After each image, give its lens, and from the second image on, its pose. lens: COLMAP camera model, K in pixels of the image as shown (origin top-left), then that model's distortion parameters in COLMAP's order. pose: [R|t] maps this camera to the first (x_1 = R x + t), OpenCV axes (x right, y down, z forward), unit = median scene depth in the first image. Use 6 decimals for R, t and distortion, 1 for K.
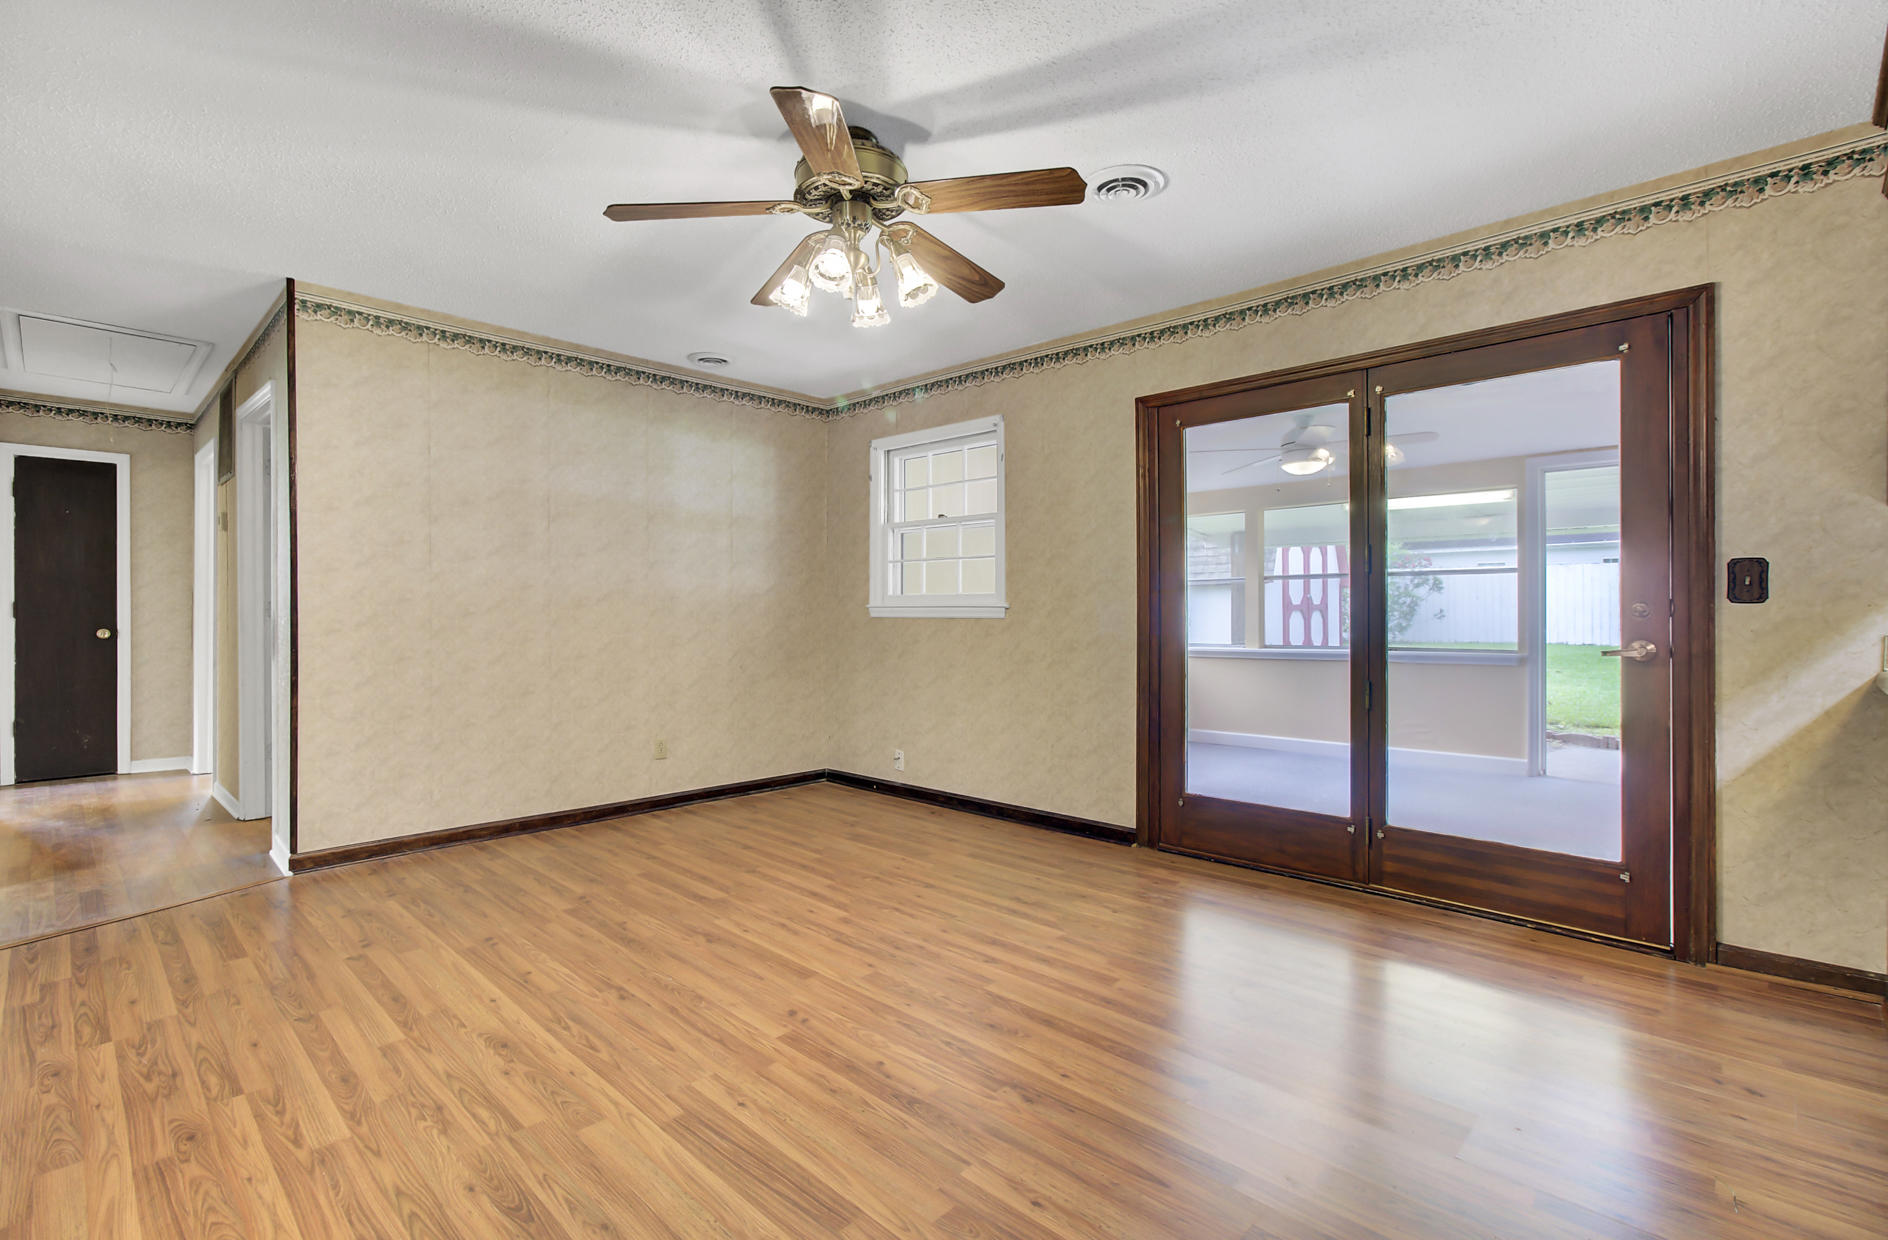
lens RADIAL K [[839.8, 0, 929.8], [0, 839.8, 612.3], [0, 0, 1]] dist [-0.009552, 0.000680]
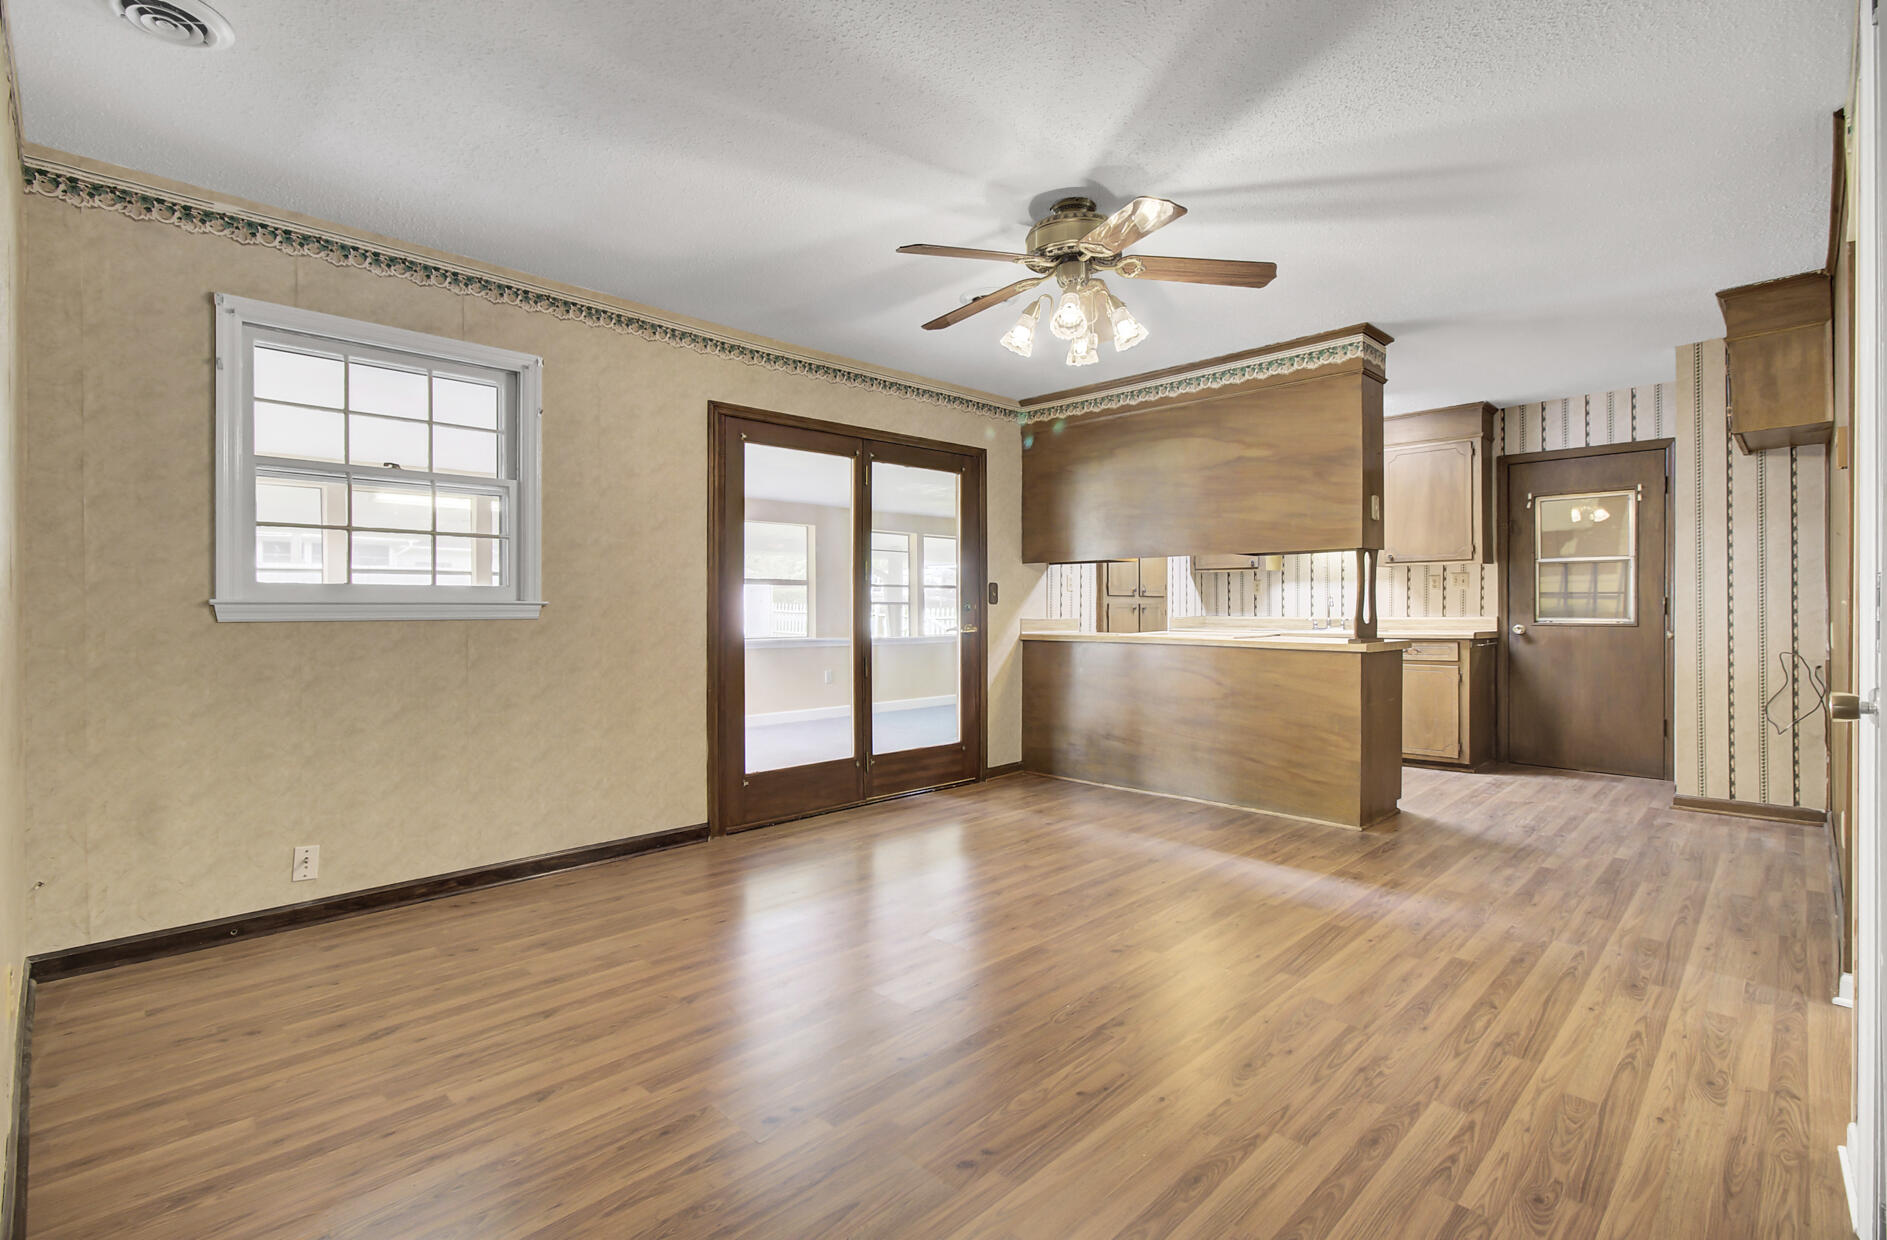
lens RADIAL K [[864.4, 0, 916.3], [0, 864.4, 615.0], [0, 0, 1]] dist [-0.013669, 0.000452]
pose [[0.045210, -0.007364, 0.998950, -1.217771], [0.003616, 0.999967, 0.007208, -0.001202], [-0.998971, 0.003287, 0.045235, 1.081450]]
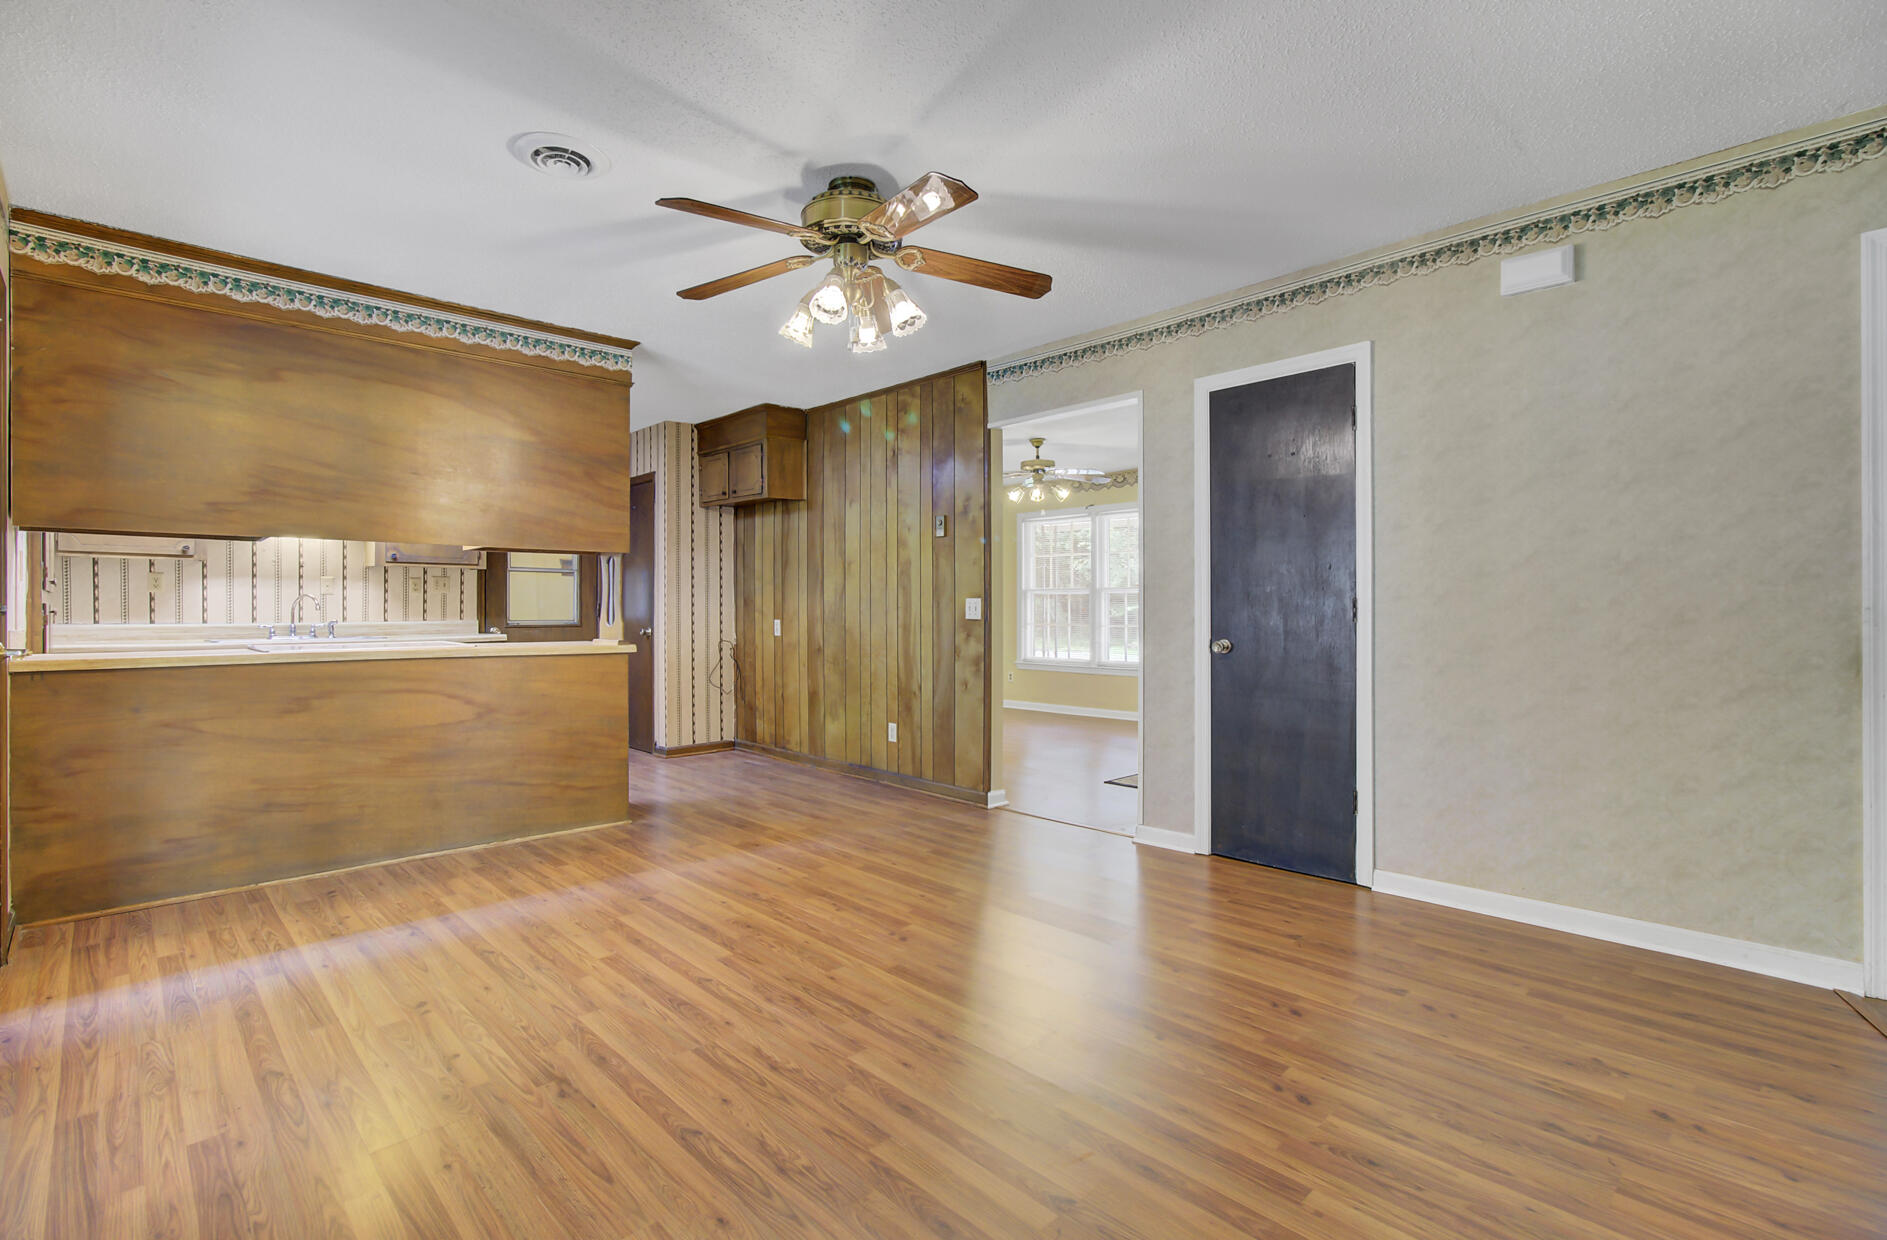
lens RADIAL K [[864.4, 0, 916.3], [0, 864.4, 615.0], [0, 0, 1]] dist [-0.013669, 0.000452]
pose [[-0.998582, 0.001841, 0.053196, -0.221397], [0.002076, 0.999988, 0.004351, 0.002341], [-0.053187, 0.004455, -0.998575, 1.986811]]
